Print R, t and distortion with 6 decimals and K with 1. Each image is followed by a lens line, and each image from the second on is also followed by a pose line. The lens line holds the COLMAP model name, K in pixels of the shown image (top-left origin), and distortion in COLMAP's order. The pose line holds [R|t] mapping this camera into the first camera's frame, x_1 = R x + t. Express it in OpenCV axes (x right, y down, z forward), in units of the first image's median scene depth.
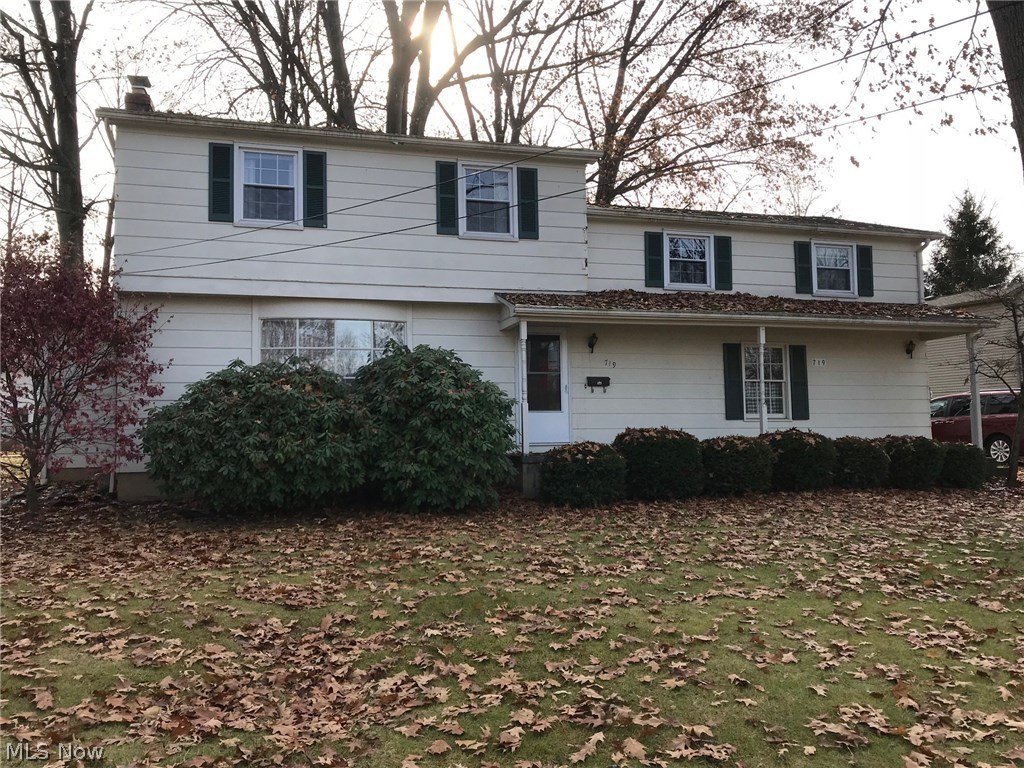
lens RADIAL K [[844.0, 0, 510.8], [0, 844.0, 380.3], [0, 0, 1]] dist [0.113830, -0.003723]
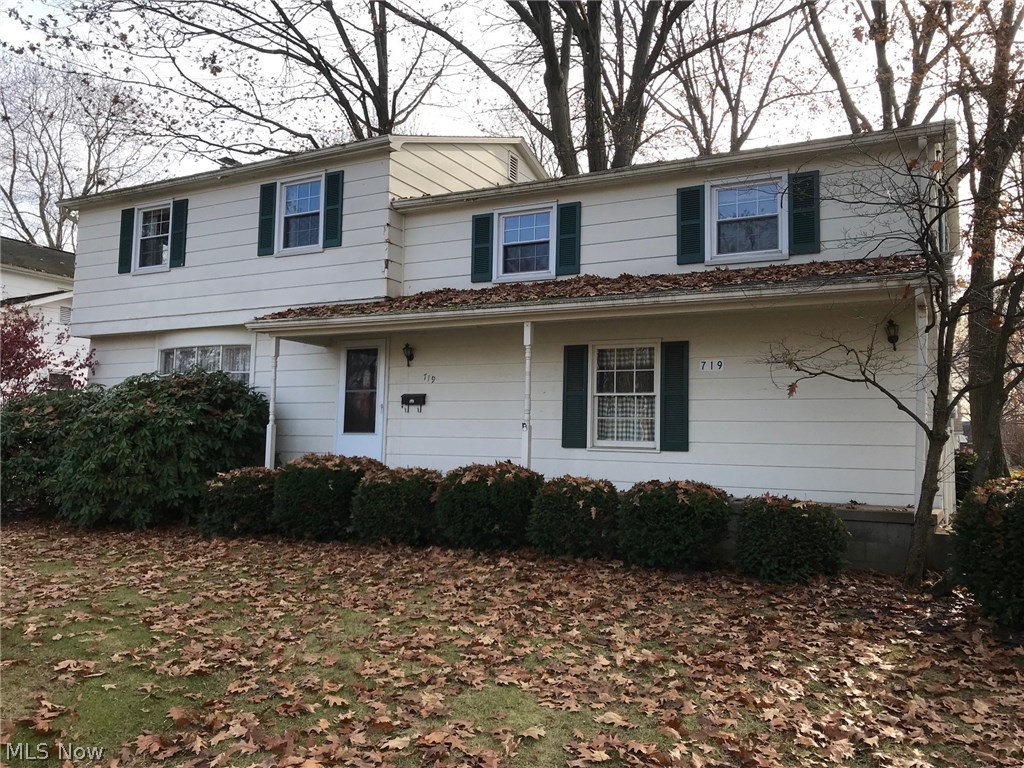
lens RADIAL K [[844.0, 0, 510.8], [0, 844.0, 380.3], [0, 0, 1]] dist [0.113830, -0.003723]
pose [[0.689452, -0.038164, -0.723326, 0.789125], [0.001620, 0.998690, -0.051148, 0.025976], [0.724330, 0.034092, 0.688610, 0.480933]]
